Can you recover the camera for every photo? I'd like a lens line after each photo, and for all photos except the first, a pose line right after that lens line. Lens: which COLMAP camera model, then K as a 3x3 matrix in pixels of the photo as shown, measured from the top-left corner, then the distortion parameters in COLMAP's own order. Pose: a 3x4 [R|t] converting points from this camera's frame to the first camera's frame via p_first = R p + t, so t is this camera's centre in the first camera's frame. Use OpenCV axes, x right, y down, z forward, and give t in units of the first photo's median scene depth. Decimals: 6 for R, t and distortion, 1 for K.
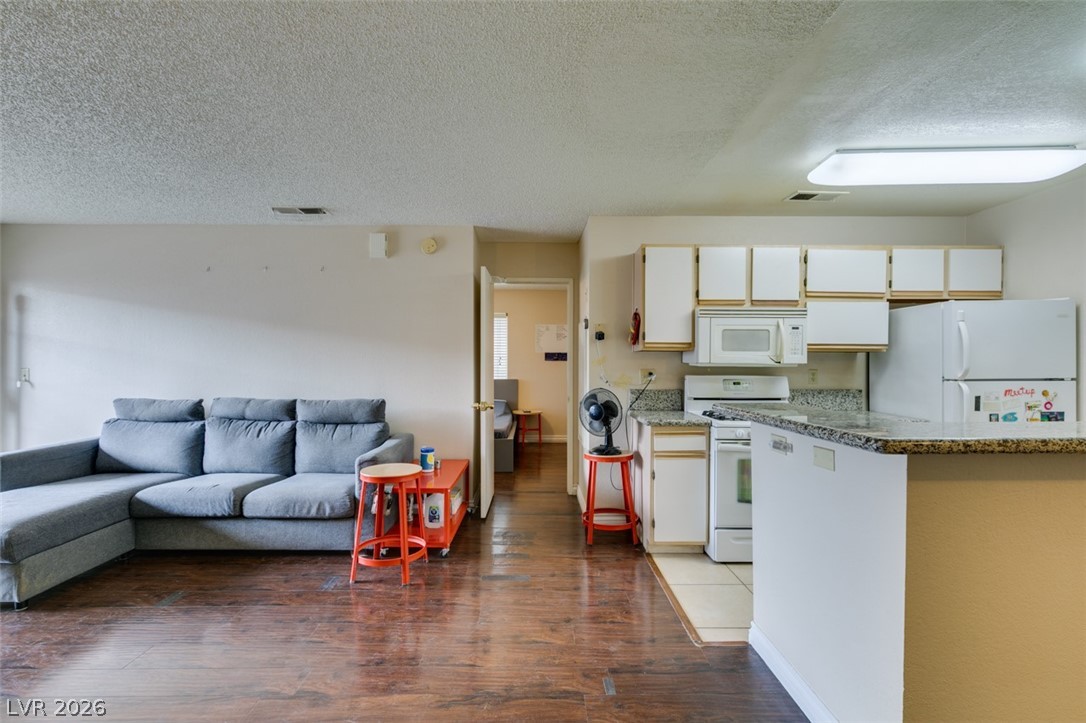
lens RADIAL K [[485.3, 0, 542.8], [0, 485.3, 364.4], [0, 0, 1]] dist [0.001862, -0.000817]
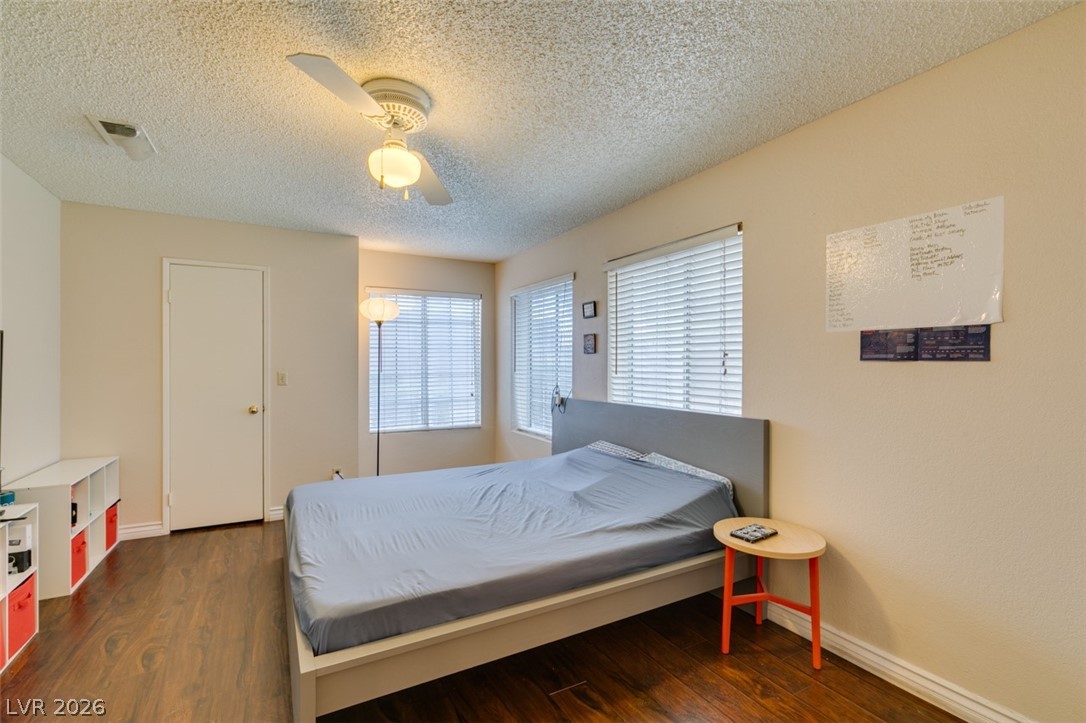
lens RADIAL K [[485.3, 0, 536.5], [0, 485.3, 364.7], [0, 0, 1]] dist [0.001862, -0.000817]
pose [[0.469072, -0.001876, -0.883158, 0.350528], [-0.002842, 0.999989, -0.003633, -0.009096], [0.883155, 0.004214, 0.469062, 1.571631]]
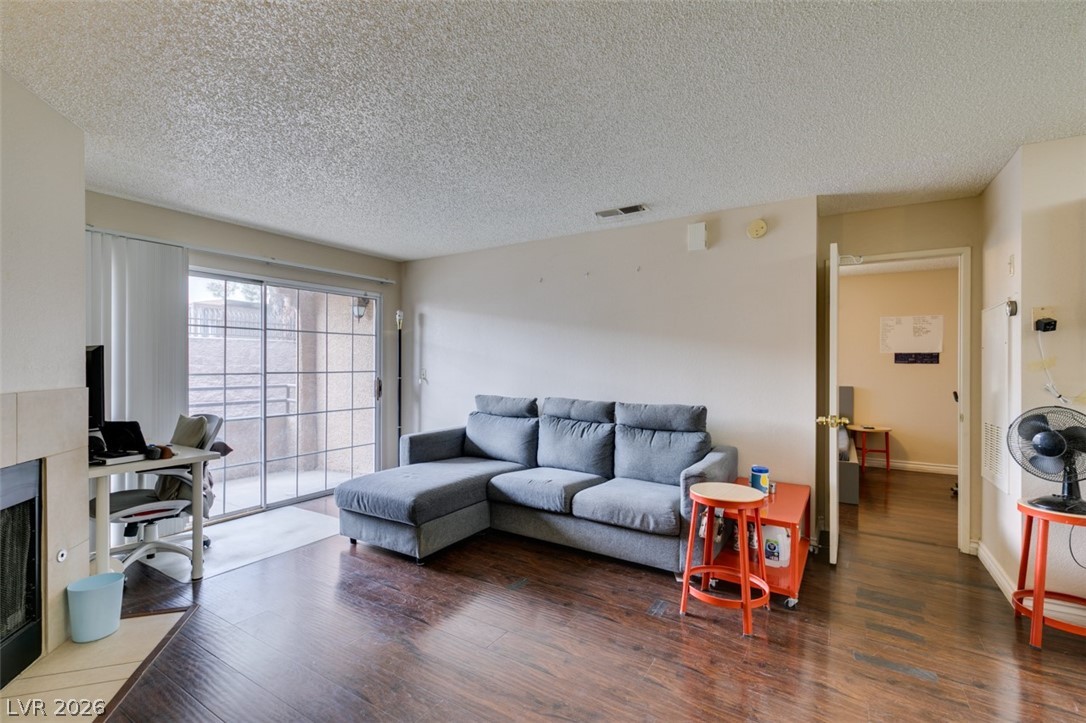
lens RADIAL K [[485.3, 0, 542.6], [0, 485.3, 364.0], [0, 0, 1]] dist [0.001862, -0.000817]
pose [[0.838998, 0.000668, -0.544134, -0.100587], [-0.004387, 0.999975, -0.005537, 0.000132], [0.544117, 0.007032, 0.838980, 0.092529]]
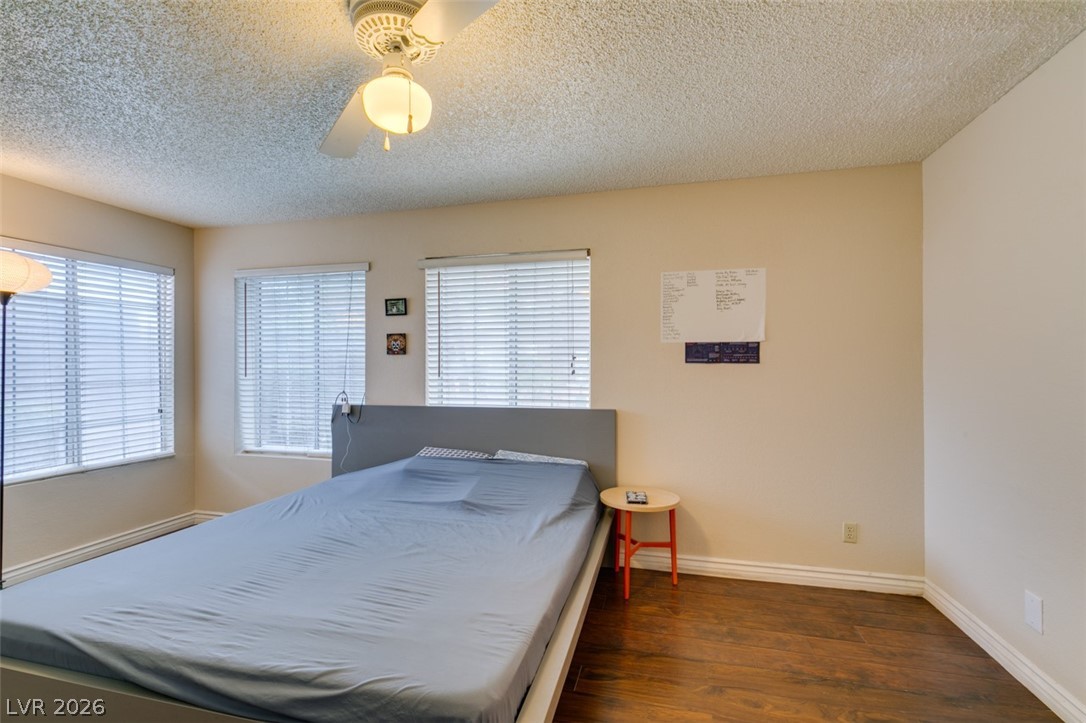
lens RADIAL K [[485.3, 0, 539.9], [0, 485.3, 368.5], [0, 0, 1]] dist [0.001862, -0.000817]
pose [[0.963787, -0.004423, -0.266637, -0.010402], [0.004507, 0.999990, -0.000298, -0.008426], [0.266635, -0.000914, 0.963797, 1.299820]]
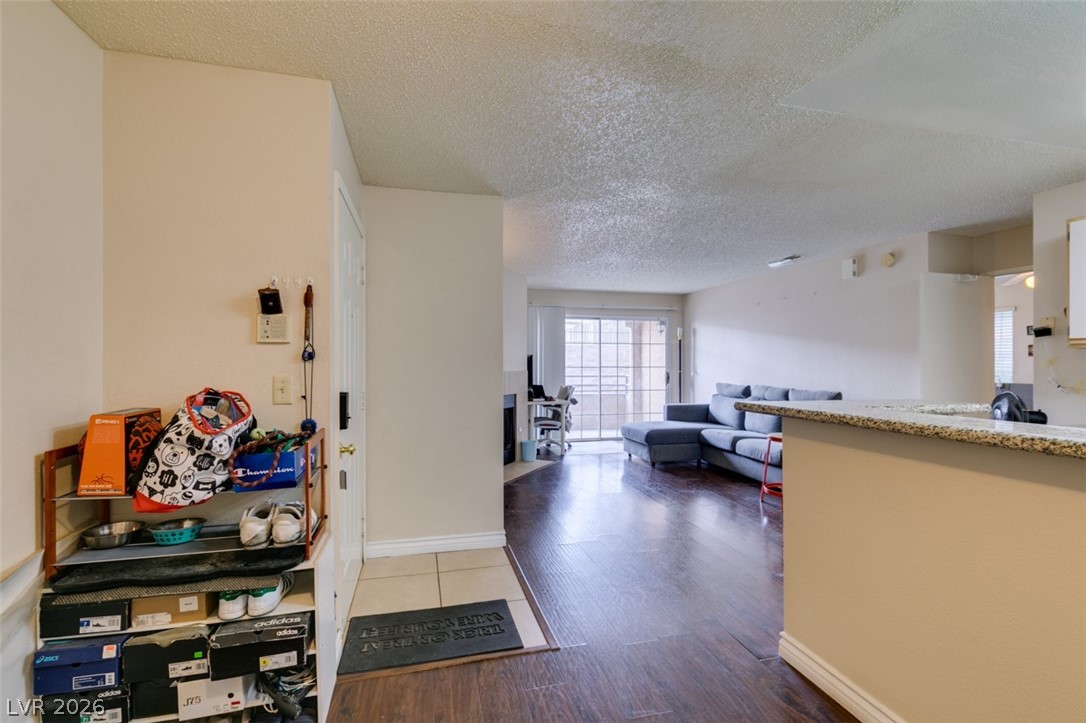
lens RADIAL K [[485.3, 0, 540.3], [0, 485.3, 358.3], [0, 0, 1]] dist [0.001862, -0.000817]
pose [[0.228458, -0.008310, -0.973518, 0.799667], [-0.008559, 0.999908, -0.010544, 0.004093], [0.973516, 0.010741, 0.228366, -0.057554]]
